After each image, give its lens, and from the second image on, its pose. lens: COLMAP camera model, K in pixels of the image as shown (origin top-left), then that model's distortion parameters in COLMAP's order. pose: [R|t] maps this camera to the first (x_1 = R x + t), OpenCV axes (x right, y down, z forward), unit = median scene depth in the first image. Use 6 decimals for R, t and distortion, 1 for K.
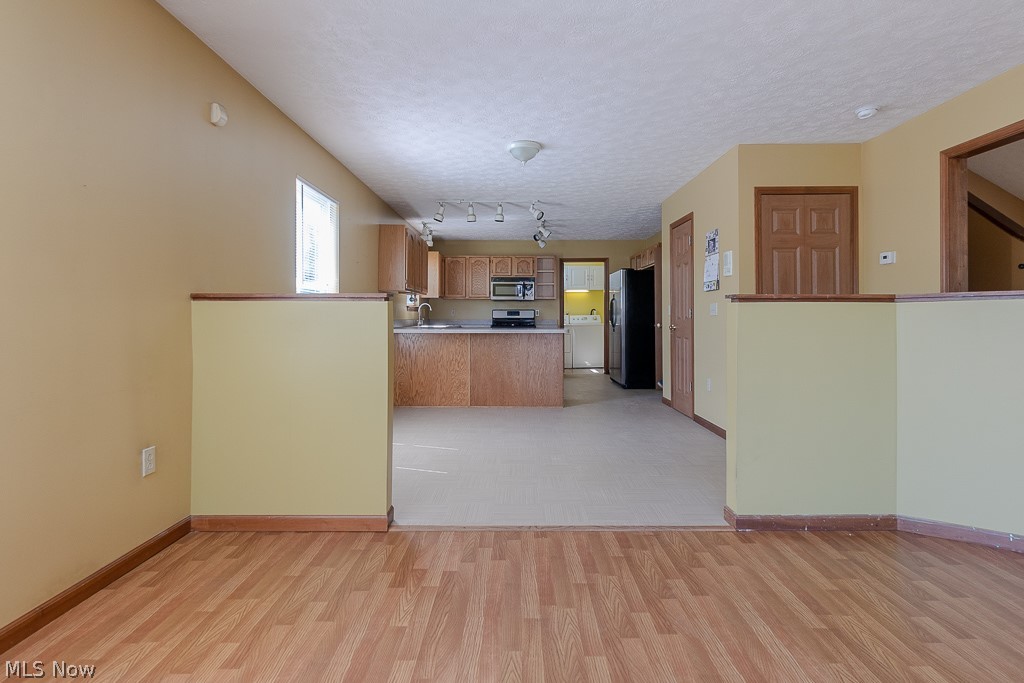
lens RADIAL K [[518.3, 0, 516.6], [0, 518.3, 312.4], [0, 0, 1]] dist [0.004044, -0.000625]
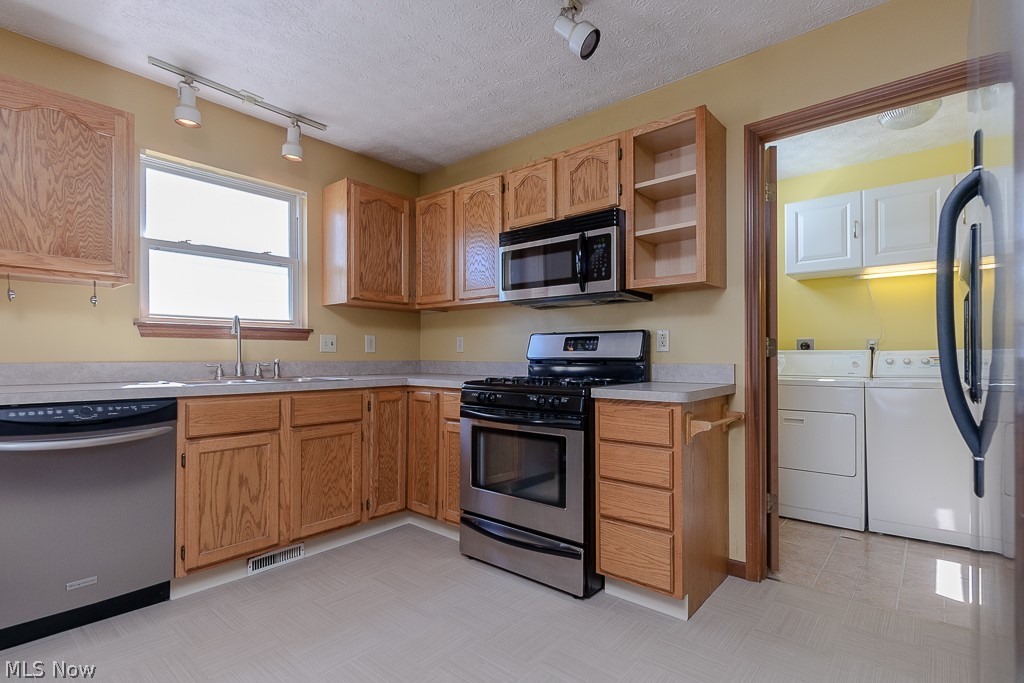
lens RADIAL K [[498.2, 0, 516.2], [0, 498.2, 341.6], [0, 0, 1]] dist [-0.001132, -0.001308]
pose [[0.771752, -0.015630, -0.635731, 0.338147], [0.004528, 0.999808, -0.019084, 0.013568], [0.635907, 0.011850, 0.771674, 1.658816]]
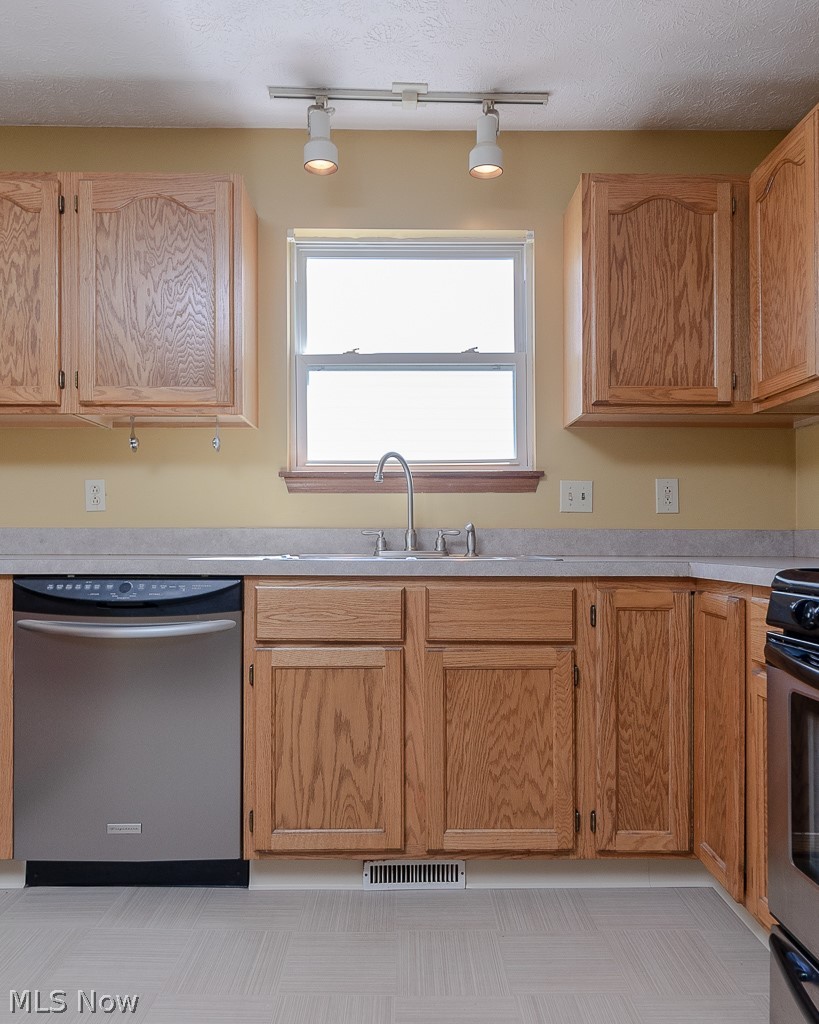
lens RADIAL K [[717.4, 0, 407.8], [0, 717.4, 522.7], [0, 0, 1]] dist [0.017704, -0.003784]
pose [[0.005163, -0.024561, -0.999685, 0.235996], [0.011514, 0.999634, -0.024500, 0.034019], [0.999920, -0.011384, 0.005444, 1.902640]]
